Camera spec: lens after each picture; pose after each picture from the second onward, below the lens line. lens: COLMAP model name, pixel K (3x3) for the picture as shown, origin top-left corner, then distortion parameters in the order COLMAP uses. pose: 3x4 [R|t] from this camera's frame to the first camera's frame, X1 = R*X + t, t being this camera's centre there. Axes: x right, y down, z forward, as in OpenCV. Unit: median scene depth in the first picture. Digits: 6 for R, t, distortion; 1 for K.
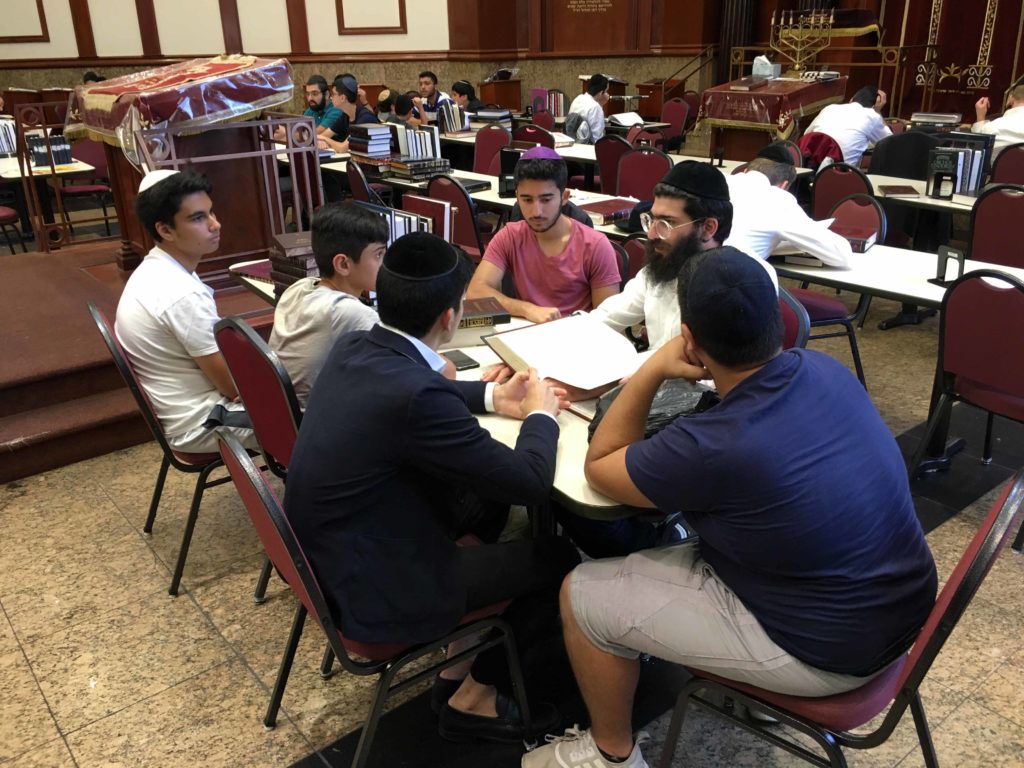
lens RADIAL K [[878.4, 0, 511.6], [0, 878.4, 383.3], [0, 0, 1]] dist [0.073383, -0.100884]
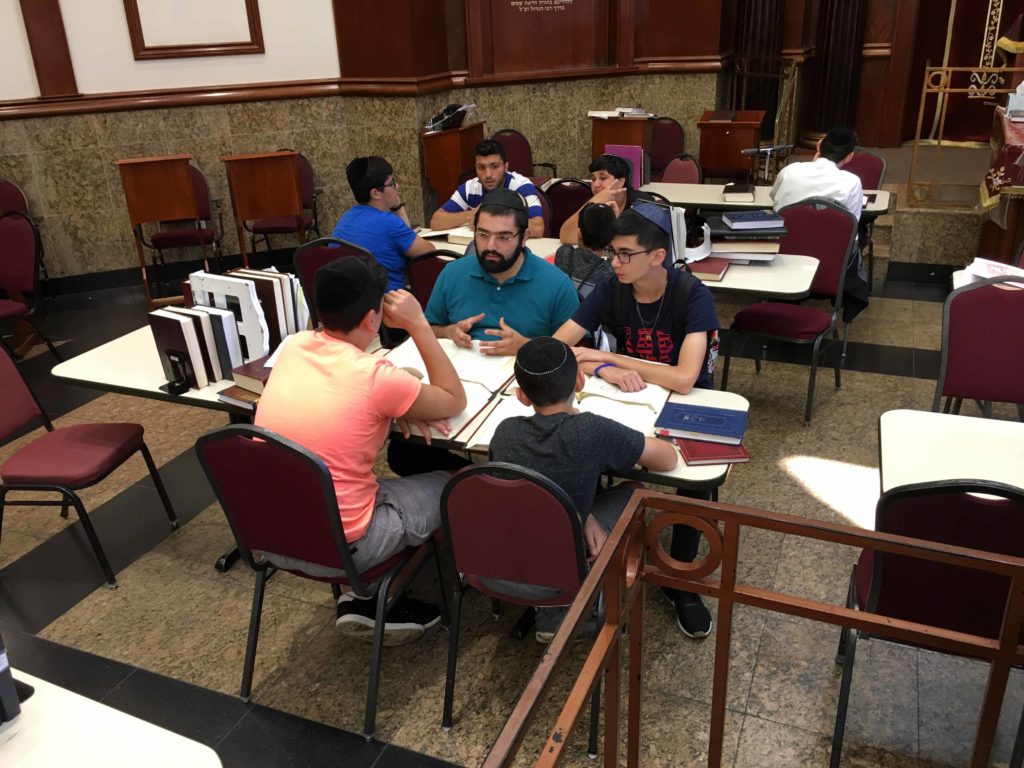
lens RADIAL K [[878.4, 0, 511.9], [0, 878.4, 382.1], [0, 0, 1]] dist [0.073383, -0.100884]
pose [[0.880602, -0.196879, 0.431020, -0.268546], [0.190784, 0.979928, 0.057820, -0.187016], [-0.433752, 0.031315, 0.900488, 0.415657]]
